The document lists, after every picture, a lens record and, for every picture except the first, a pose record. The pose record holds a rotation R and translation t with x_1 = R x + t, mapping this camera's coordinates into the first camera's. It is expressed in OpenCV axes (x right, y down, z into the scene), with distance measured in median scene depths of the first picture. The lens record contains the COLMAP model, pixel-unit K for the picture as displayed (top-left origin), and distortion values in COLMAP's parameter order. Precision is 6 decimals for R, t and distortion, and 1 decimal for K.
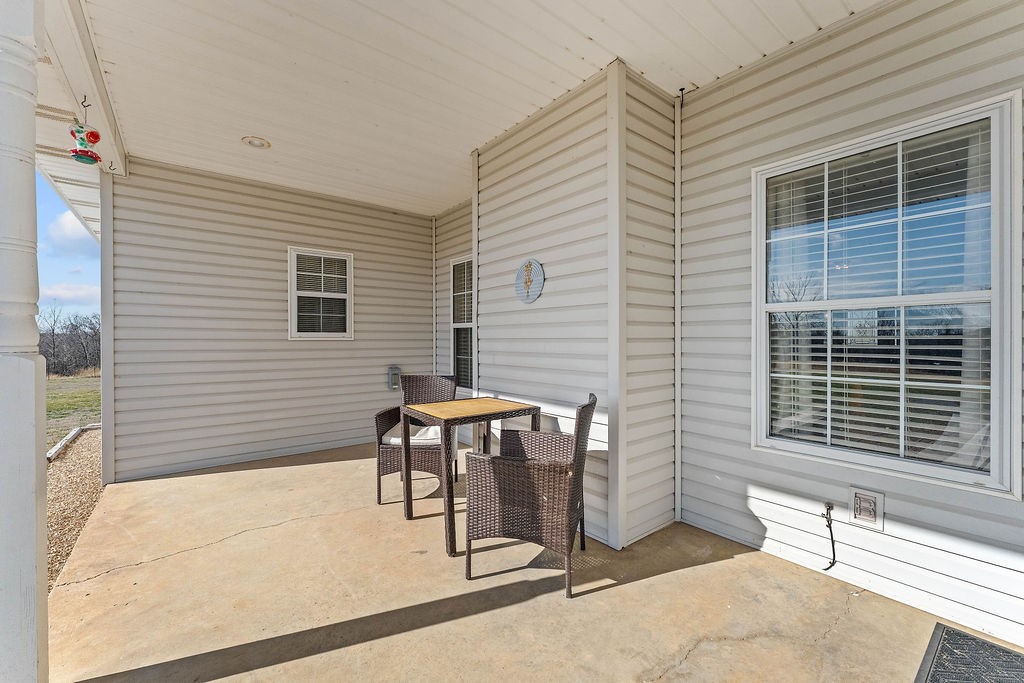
lens RADIAL K [[417.6, 0, 508.9], [0, 417.6, 341.4], [0, 0, 1]] dist [-0.002912, -0.000599]
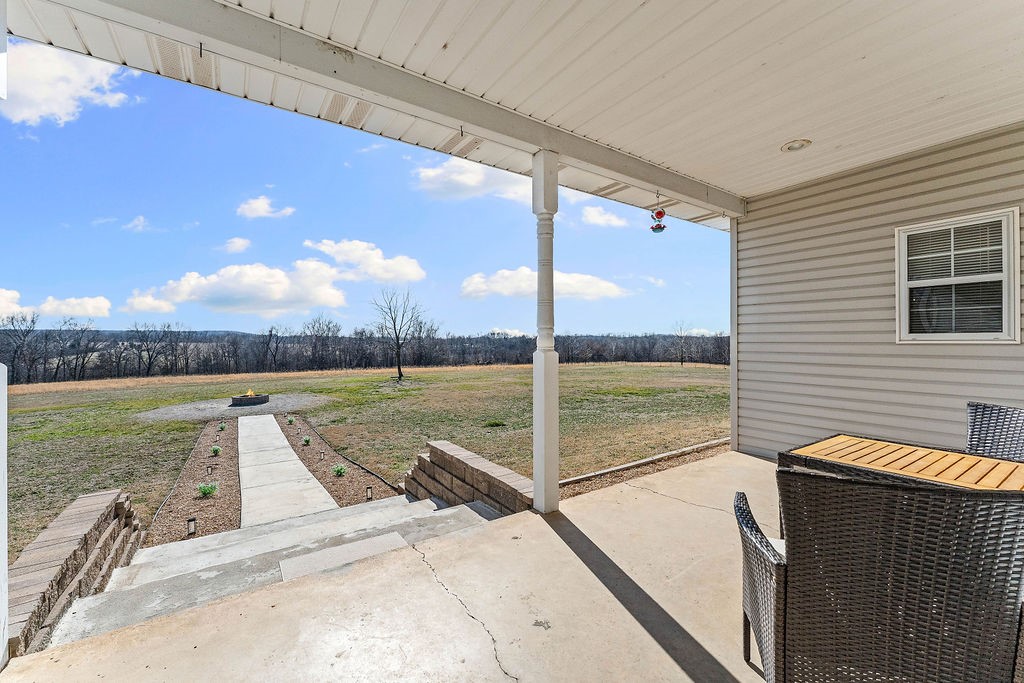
lens RADIAL K [[417.6, 0, 508.6], [0, 417.6, 342.2], [0, 0, 1]] dist [-0.002912, -0.000599]
pose [[-0.077790, 0.001286, -0.996969, 0.346783], [-0.001651, 0.999998, 0.001419, -0.005613], [0.996968, 0.001756, -0.077787, 0.308870]]
